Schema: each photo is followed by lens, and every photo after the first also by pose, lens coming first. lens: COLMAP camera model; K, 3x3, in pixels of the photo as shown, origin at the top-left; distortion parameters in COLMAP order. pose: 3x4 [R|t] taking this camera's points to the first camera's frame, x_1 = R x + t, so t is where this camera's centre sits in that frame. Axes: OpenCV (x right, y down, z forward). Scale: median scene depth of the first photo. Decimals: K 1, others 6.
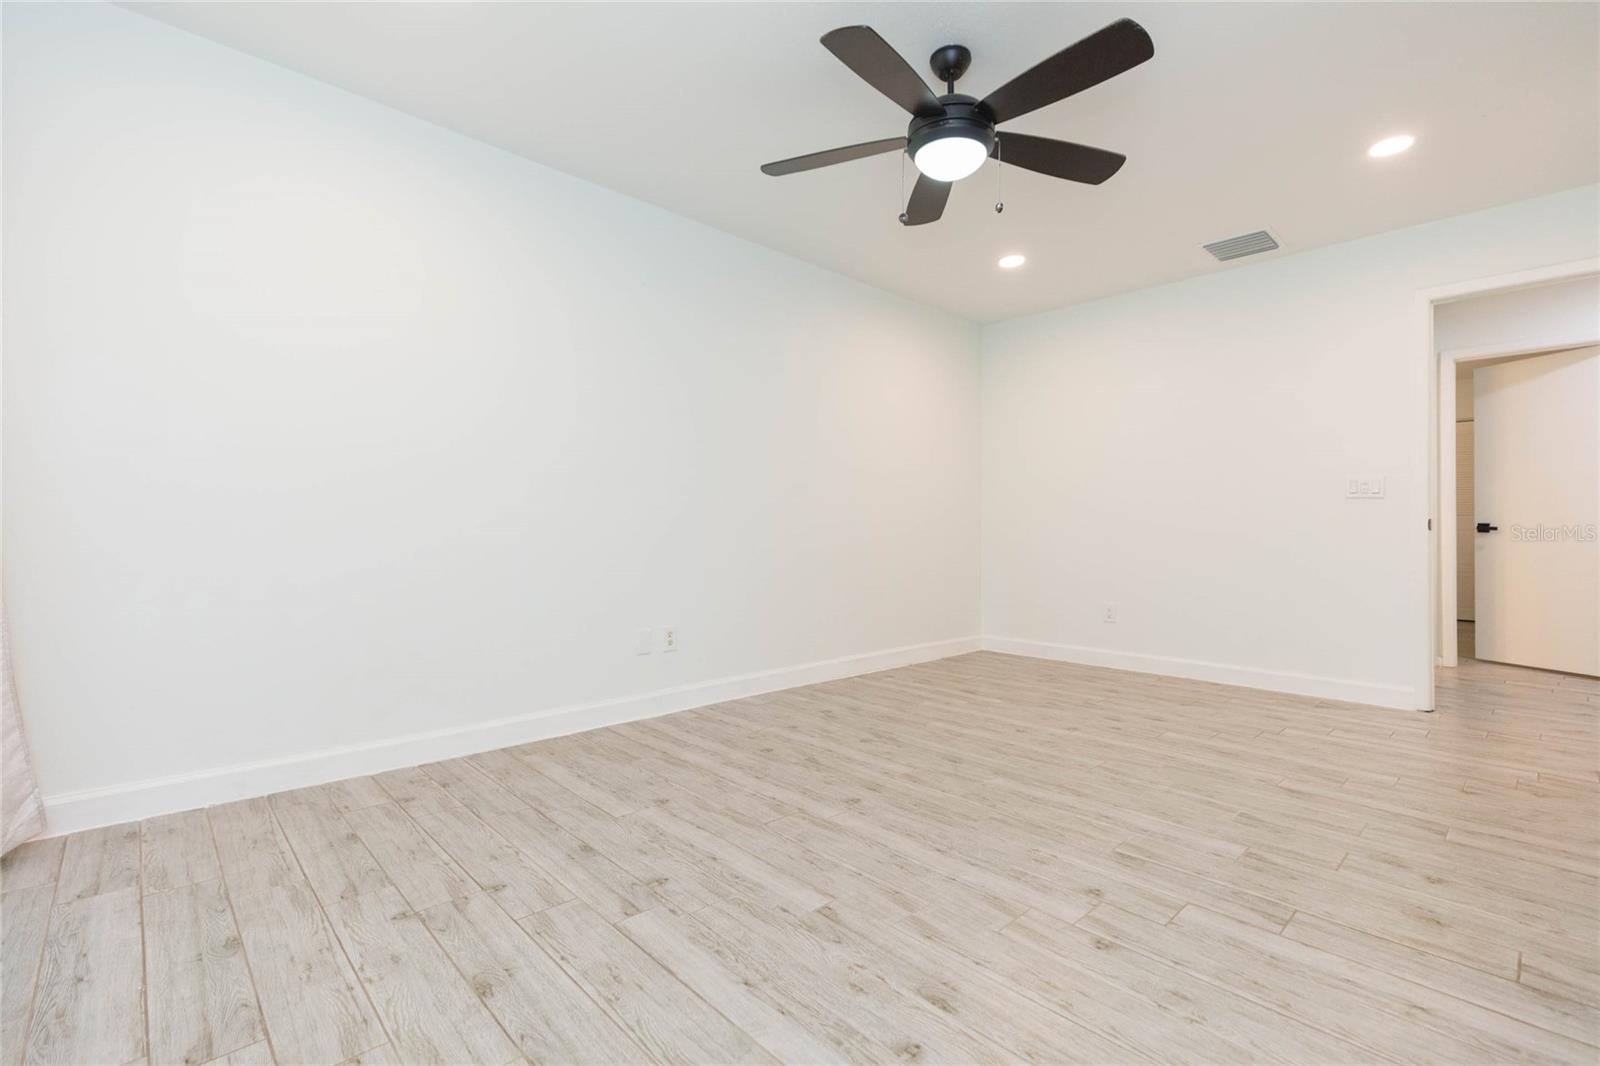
lens RADIAL K [[714.0, 0, 809.2], [0, 714.0, 533.2], [0, 0, 1]] dist [0.005346, -0.001328]
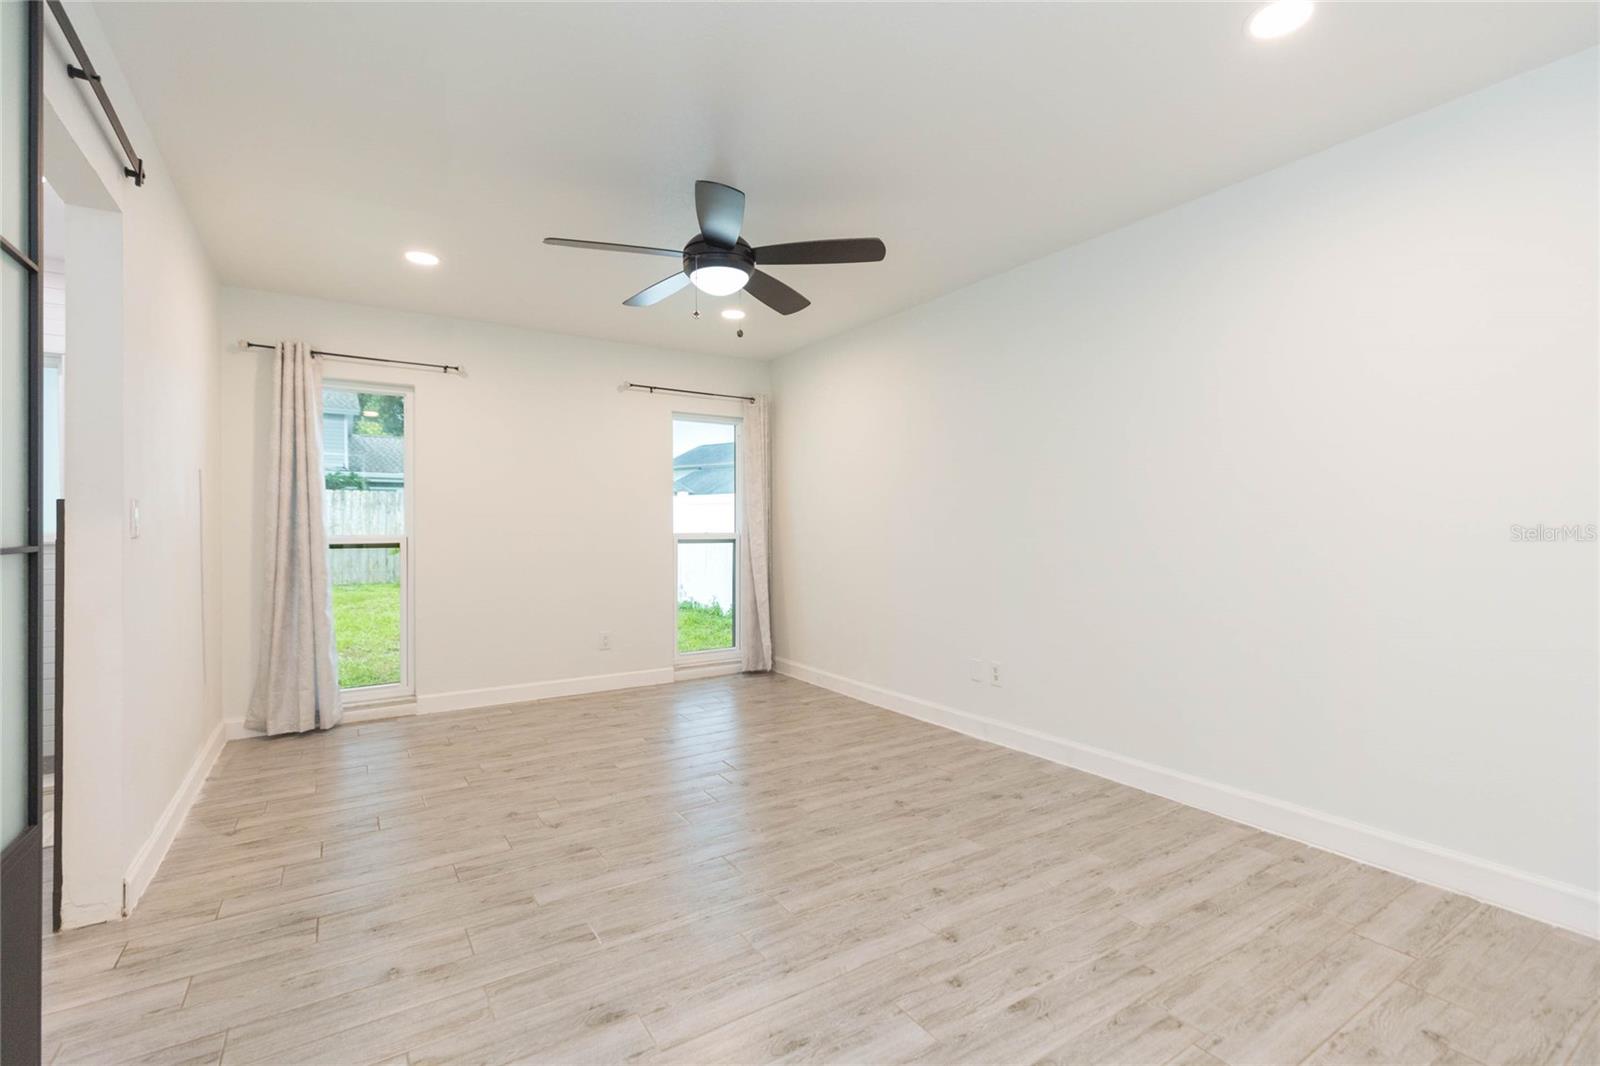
lens RADIAL K [[714.0, 0, 802.5], [0, 714.0, 532.3], [0, 0, 1]] dist [0.005346, -0.001328]
pose [[-0.187709, -0.001519, -0.982224, 1.293398], [-0.001823, 0.999998, -0.001198, -0.089286], [0.982223, 0.001566, -0.187711, 1.296298]]
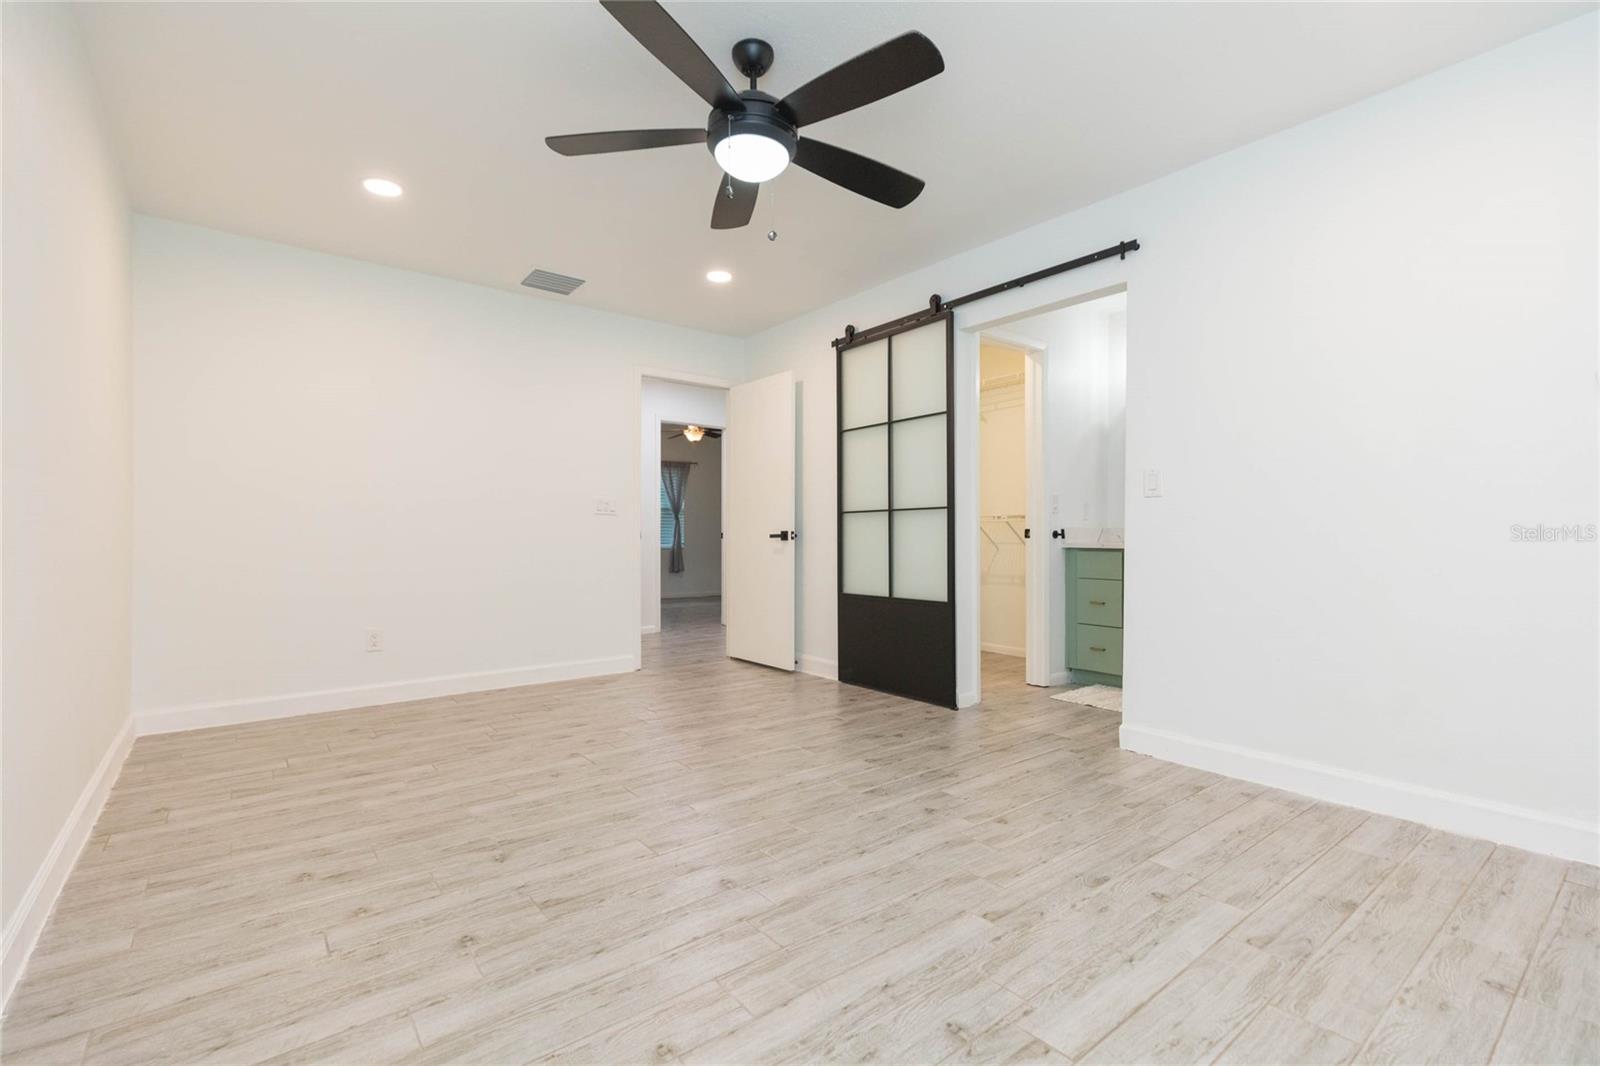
lens RADIAL K [[714.0, 0, 809.8], [0, 714.0, 530.2], [0, 0, 1]] dist [0.005346, -0.001328]
pose [[0.085696, 0.002514, 0.996318, -0.709108], [0.004699, 0.999985, -0.002927, -0.023442], [-0.996310, 0.004933, 0.085683, 0.797257]]
